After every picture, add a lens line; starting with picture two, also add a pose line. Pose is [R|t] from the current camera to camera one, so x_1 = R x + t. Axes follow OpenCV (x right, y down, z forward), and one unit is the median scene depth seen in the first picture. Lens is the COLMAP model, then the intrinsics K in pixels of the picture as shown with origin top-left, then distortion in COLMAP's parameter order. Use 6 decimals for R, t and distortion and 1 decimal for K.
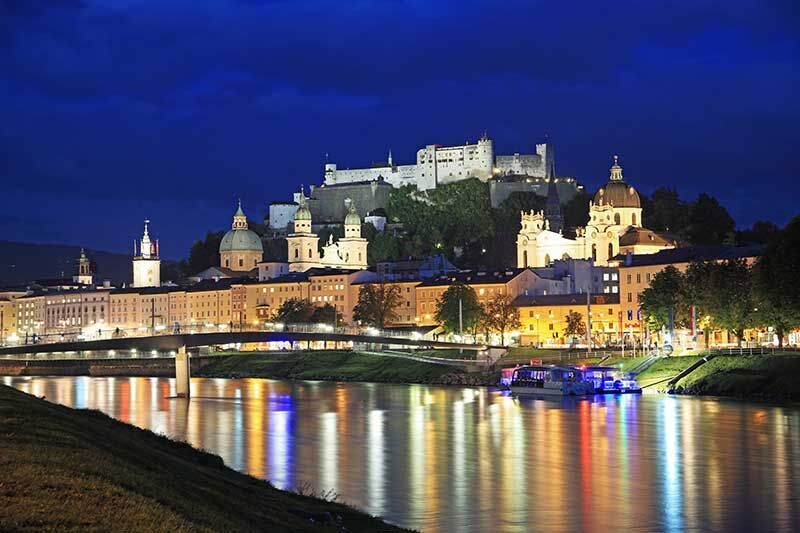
lens RADIAL K [[1502.6, 0, 400.0], [0, 1502.6, 266.5], [0, 0, 1]] dist [0.000599, 0.030195]
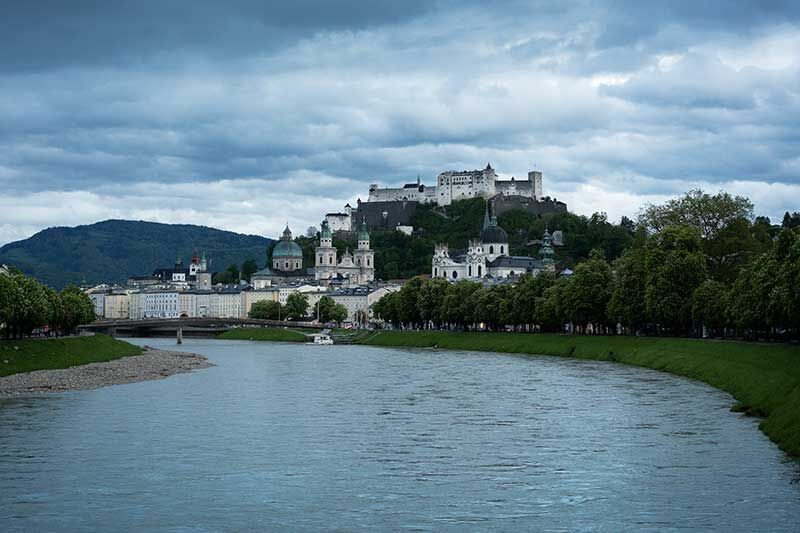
lens RADIAL K [[1502.6, 0, 400.0], [0, 1502.6, 266.5], [0, 0, 1]] dist [0.000599, 0.030195]
pose [[0.996040, 0.012687, -0.088000, 0.128730], [-0.011181, 0.999783, 0.017577, -0.027874], [0.088204, -0.016524, 0.995965, -0.417642]]
